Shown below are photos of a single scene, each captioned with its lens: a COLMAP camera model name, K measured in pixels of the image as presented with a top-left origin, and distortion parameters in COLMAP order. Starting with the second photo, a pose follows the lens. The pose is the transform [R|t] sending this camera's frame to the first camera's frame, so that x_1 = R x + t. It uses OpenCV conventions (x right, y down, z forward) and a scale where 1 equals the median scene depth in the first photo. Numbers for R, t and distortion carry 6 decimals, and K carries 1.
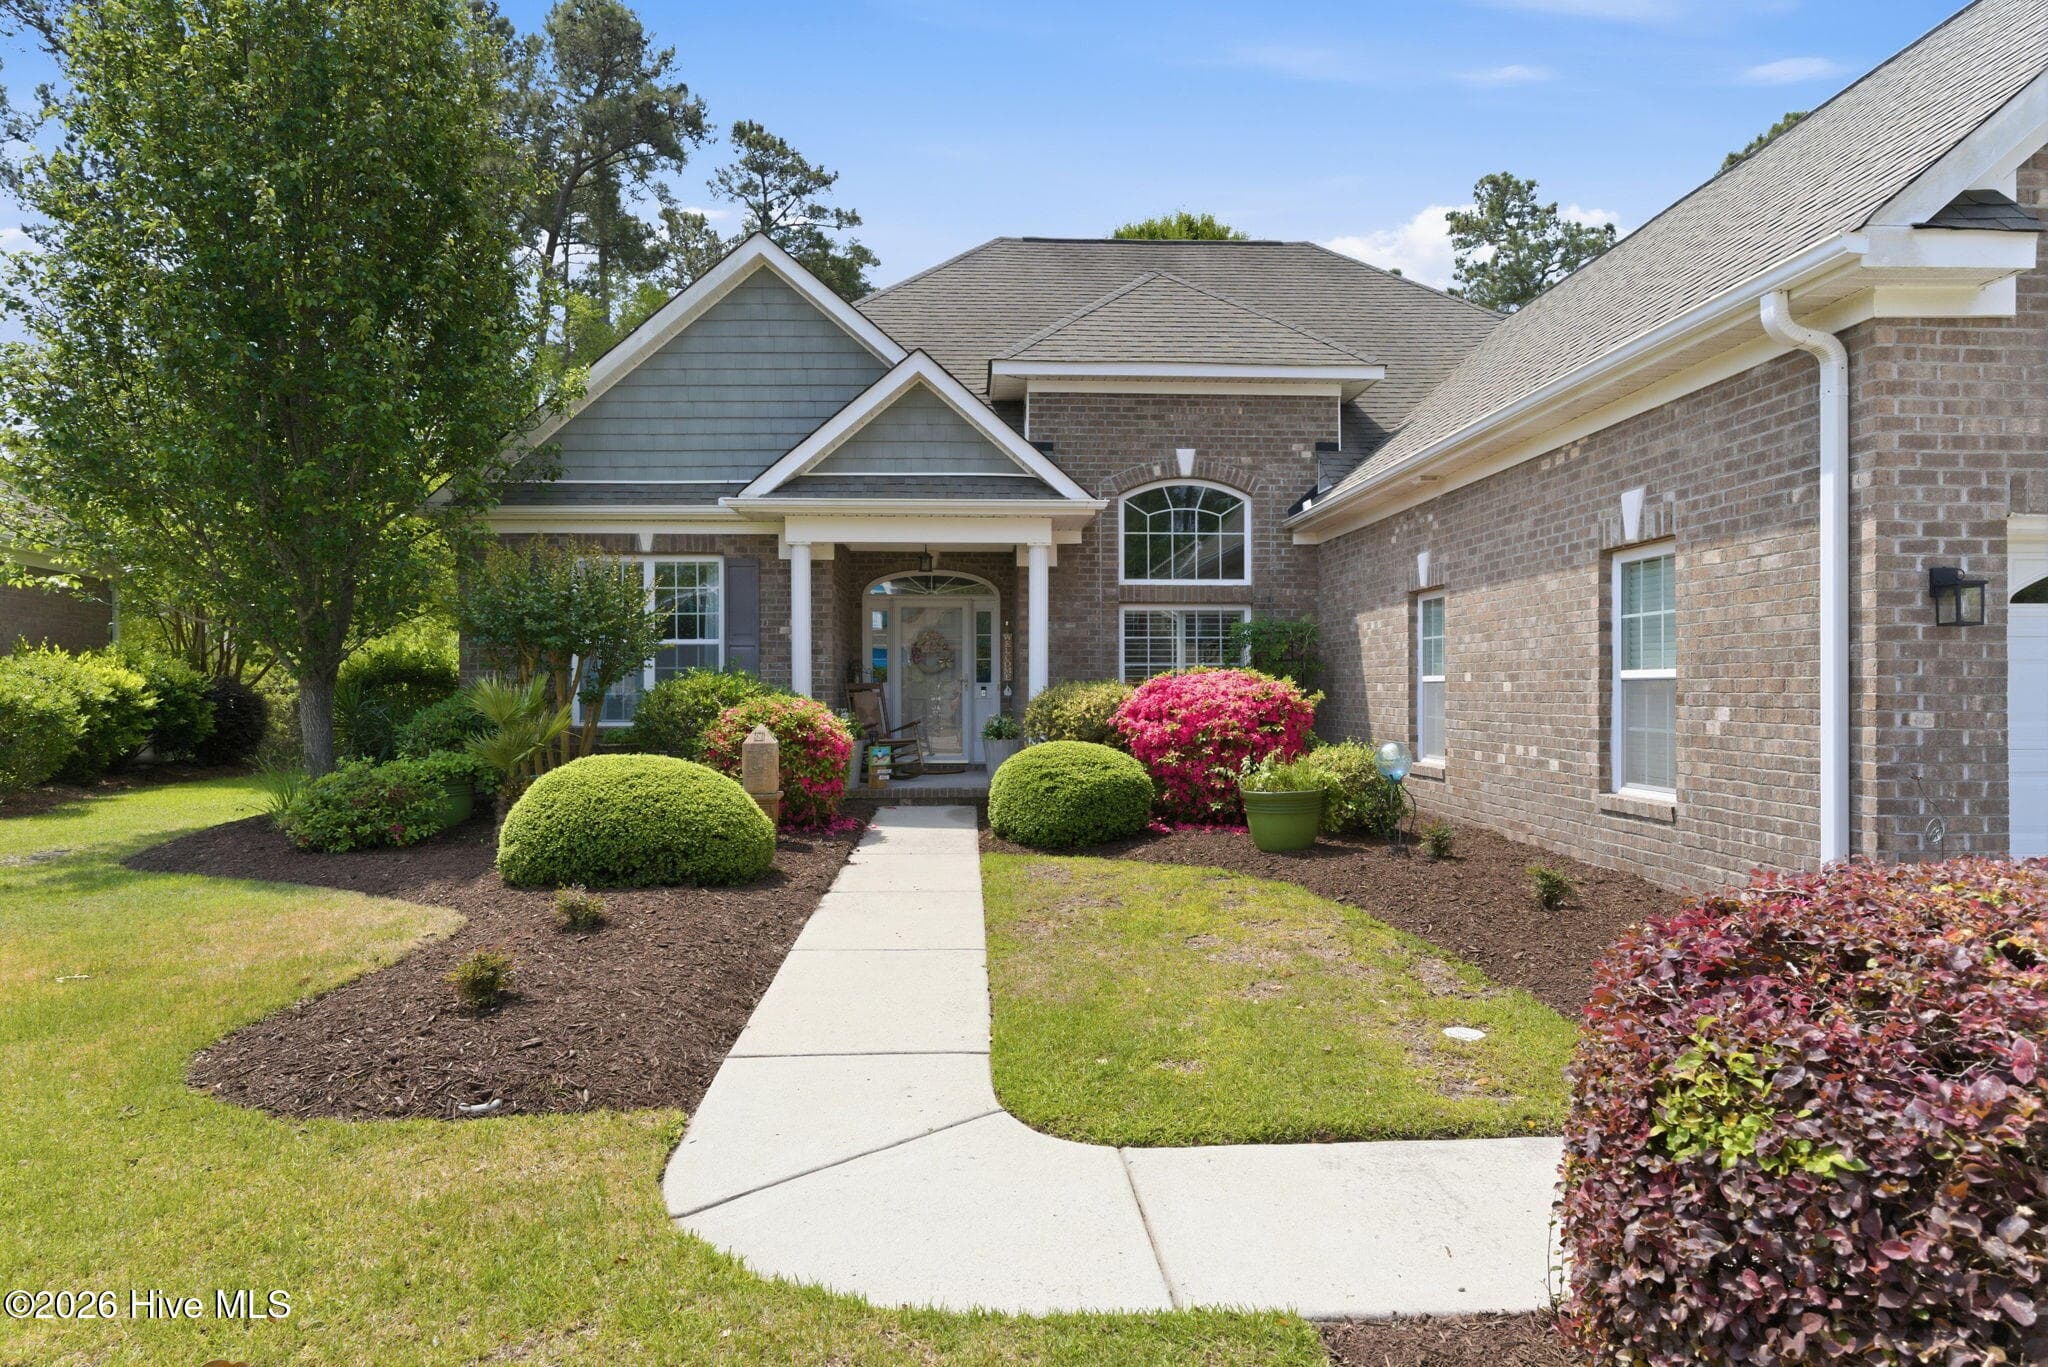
lens RADIAL K [[1229.9, 0, 1012.0], [0, 1229.9, 689.1], [0, 0, 1]] dist [-0.005989, 0.005742]
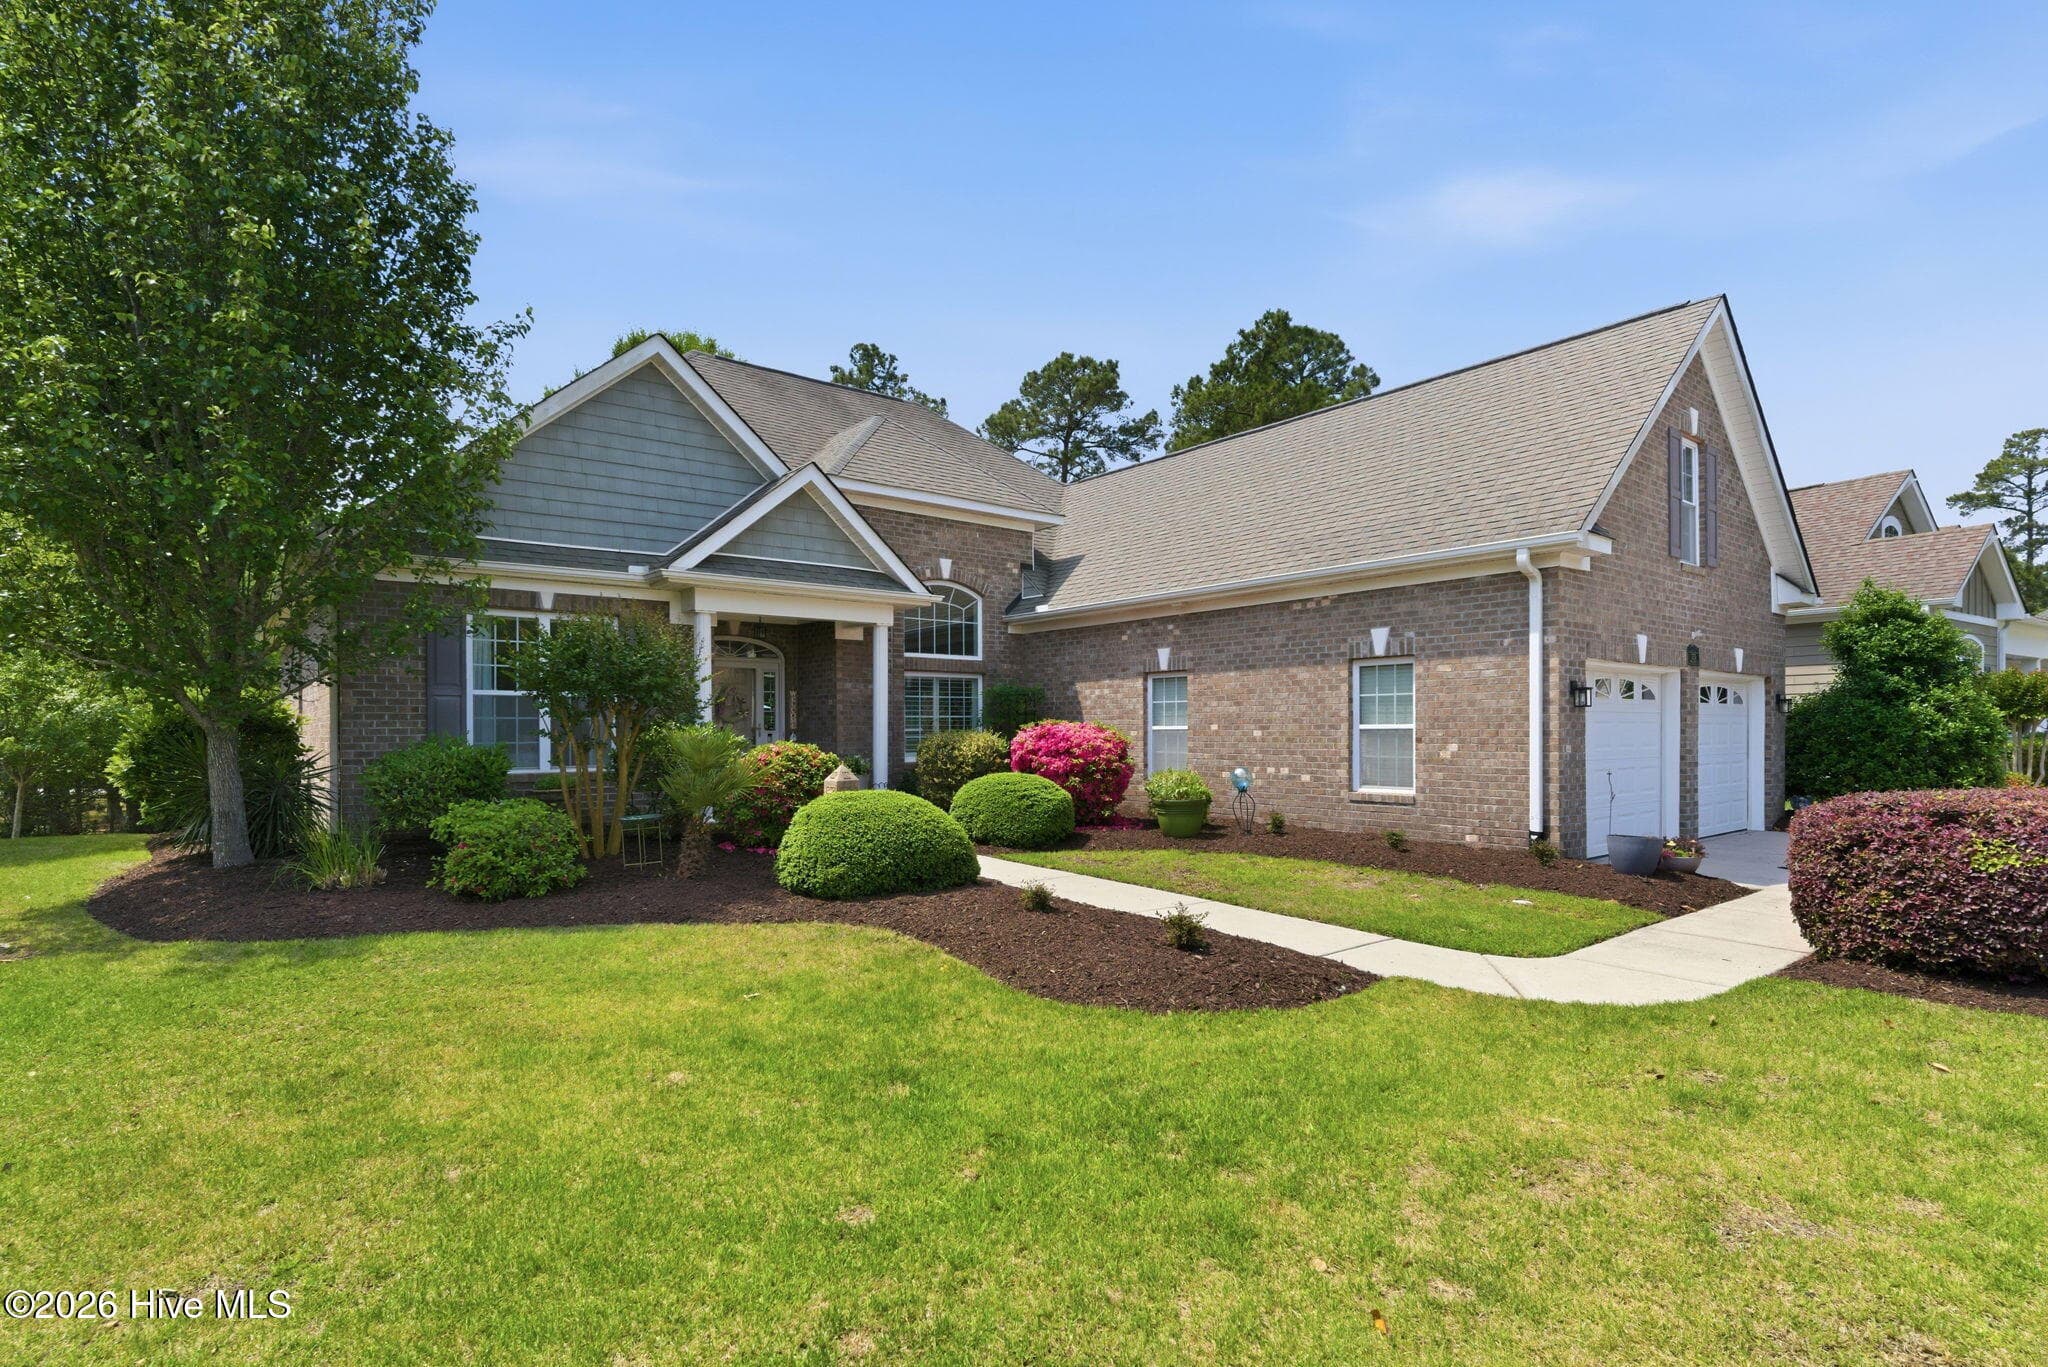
lens RADIAL K [[1019.5, 0, 1025.5], [0, 1019.5, 740.8], [0, 0, 1]] dist [-0.008116, 0.001525]
pose [[0.805302, -0.009173, 0.592794, -0.500188], [0.003772, 0.999939, 0.010349, -0.005143], [-0.592853, -0.006098, 0.805288, 0.040397]]
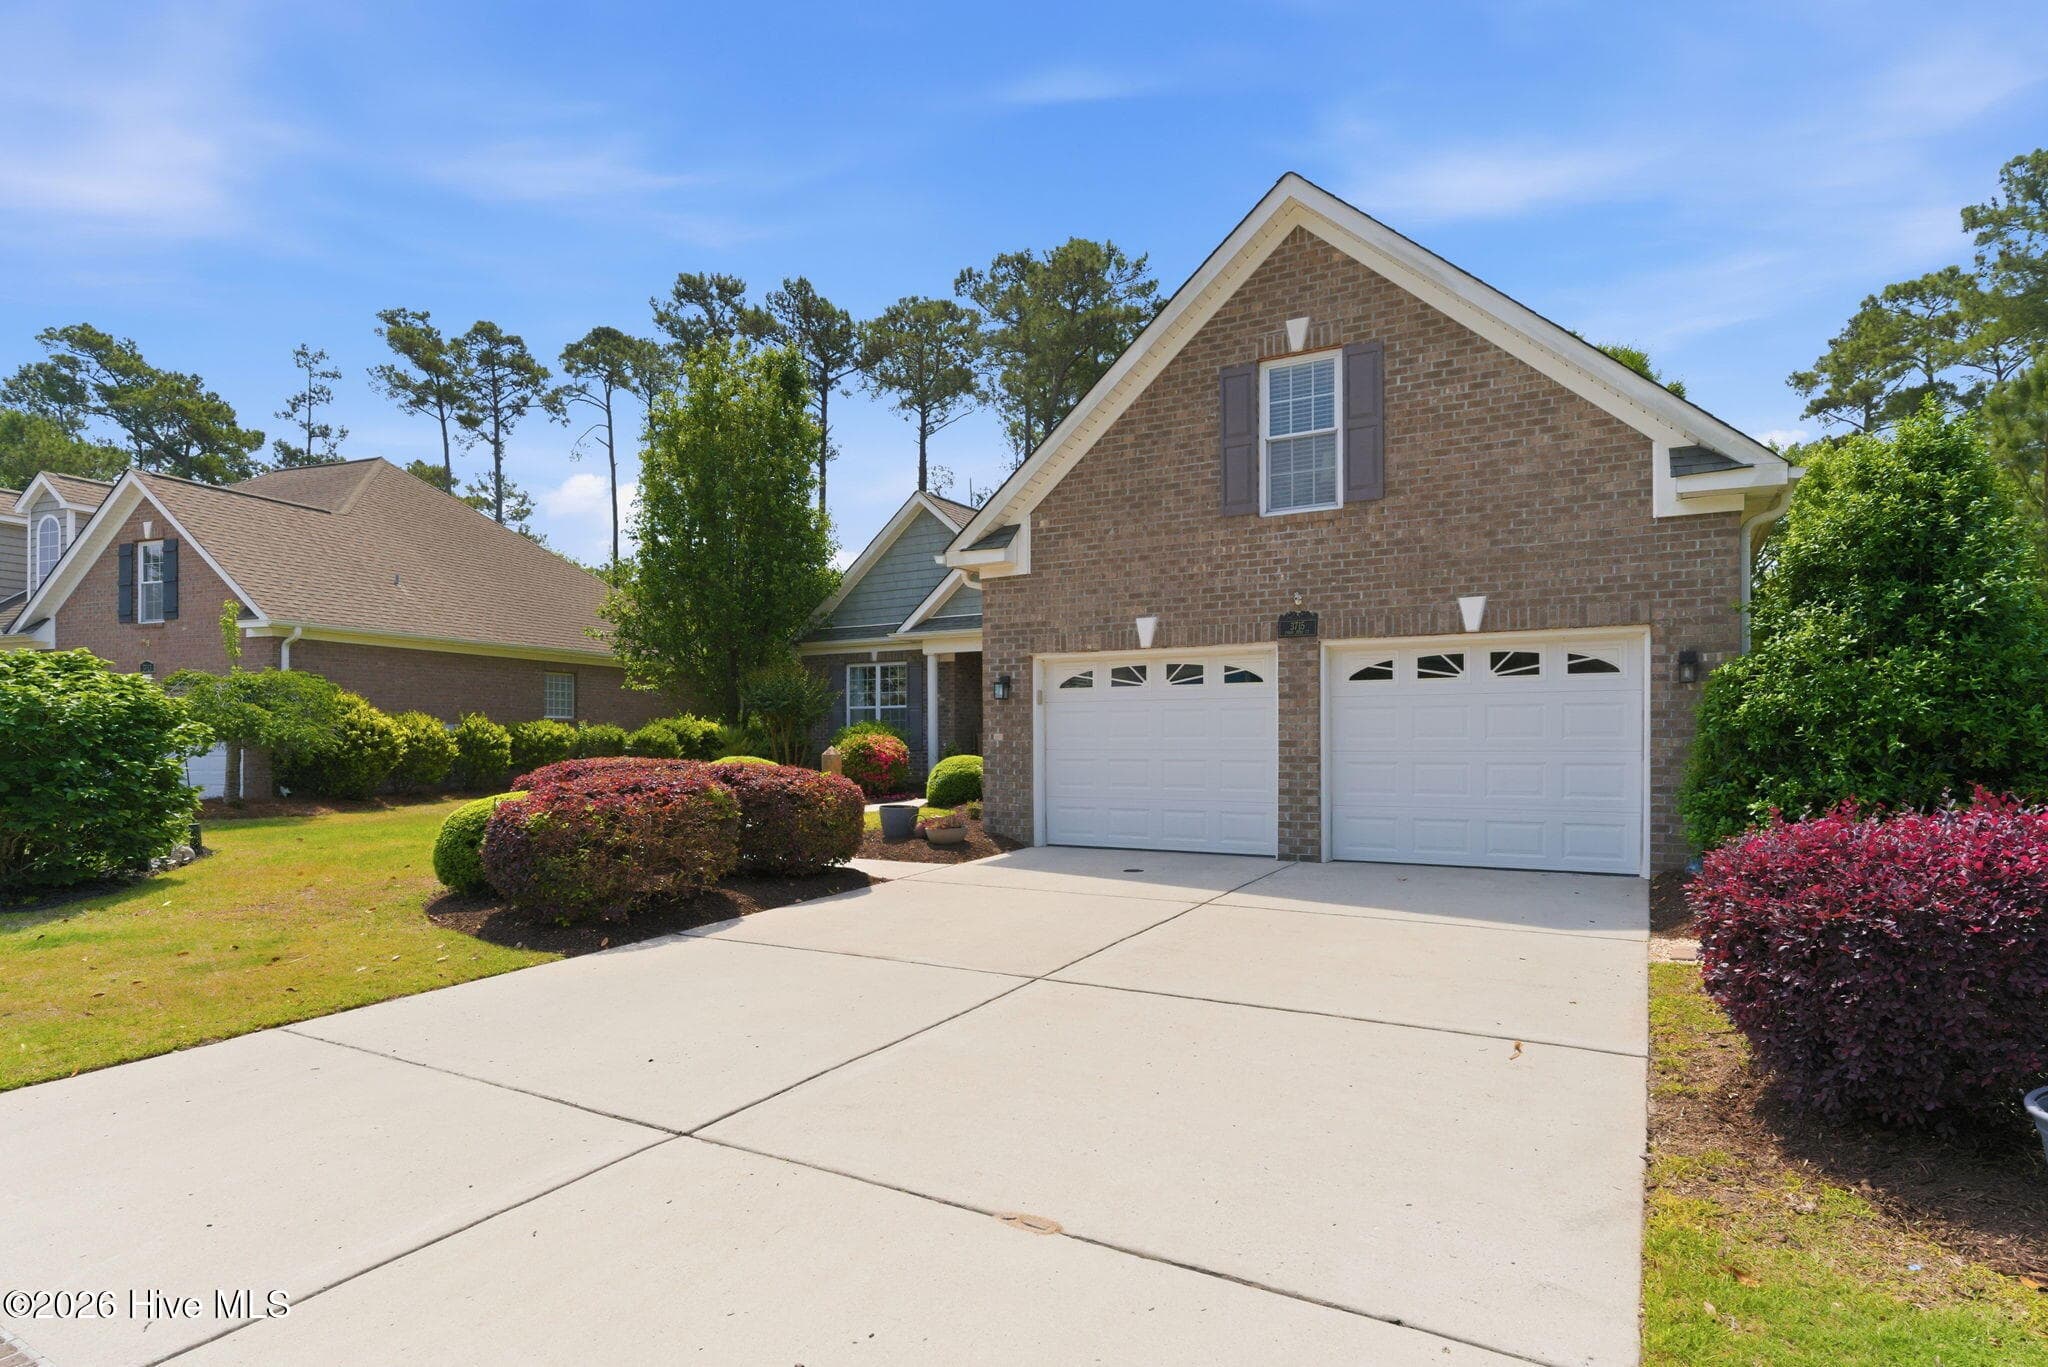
lens RADIAL K [[1117.4, 0, 1013.3], [0, 1117.4, 763.3], [0, 0, 1]] dist [-0.002172, -0.000997]
pose [[0.846113, 0.007837, -0.532946, 0.862010], [0.005211, 0.999722, 0.022973, 0.011649], [0.532978, -0.022215, 0.845837, -0.403354]]
